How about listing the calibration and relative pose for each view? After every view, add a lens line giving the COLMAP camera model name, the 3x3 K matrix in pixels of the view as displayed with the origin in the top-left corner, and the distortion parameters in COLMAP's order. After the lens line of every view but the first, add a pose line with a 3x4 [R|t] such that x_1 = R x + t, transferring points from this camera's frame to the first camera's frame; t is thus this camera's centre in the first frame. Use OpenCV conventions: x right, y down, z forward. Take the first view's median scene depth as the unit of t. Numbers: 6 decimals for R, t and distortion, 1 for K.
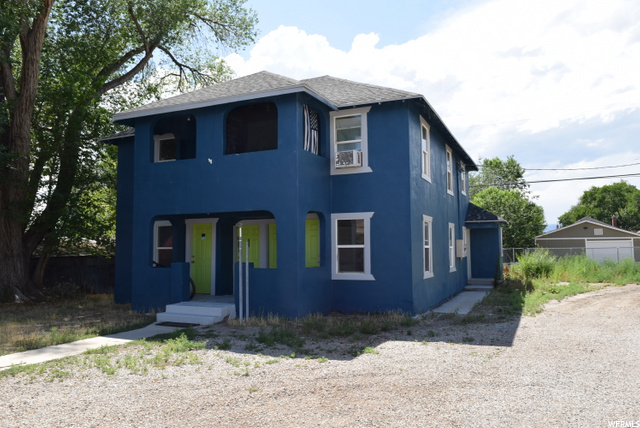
lens RADIAL K [[491.2, 0, 320.0], [0, 491.2, 214.0], [0, 0, 1]] dist [-0.011878, -0.004917]
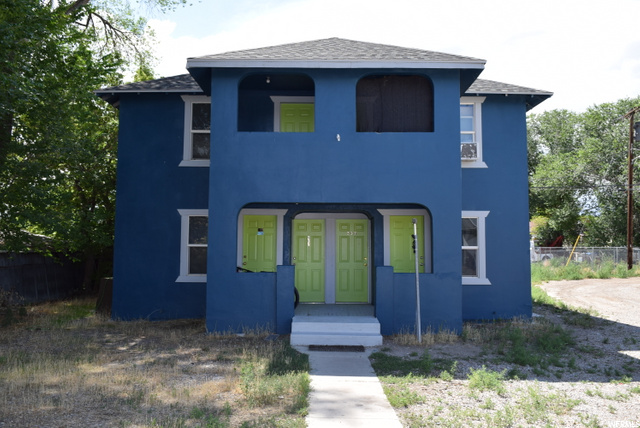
lens RADIAL K [[496.7, 0, 320.0], [0, 496.7, 214.0], [0, 0, 1]] dist [0.002771, 0.000096]
pose [[0.914310, 0.043722, 0.402648, -0.553273], [-0.044085, 0.998993, -0.008372, 0.023097], [-0.402608, -0.010096, 0.915317, 0.266496]]
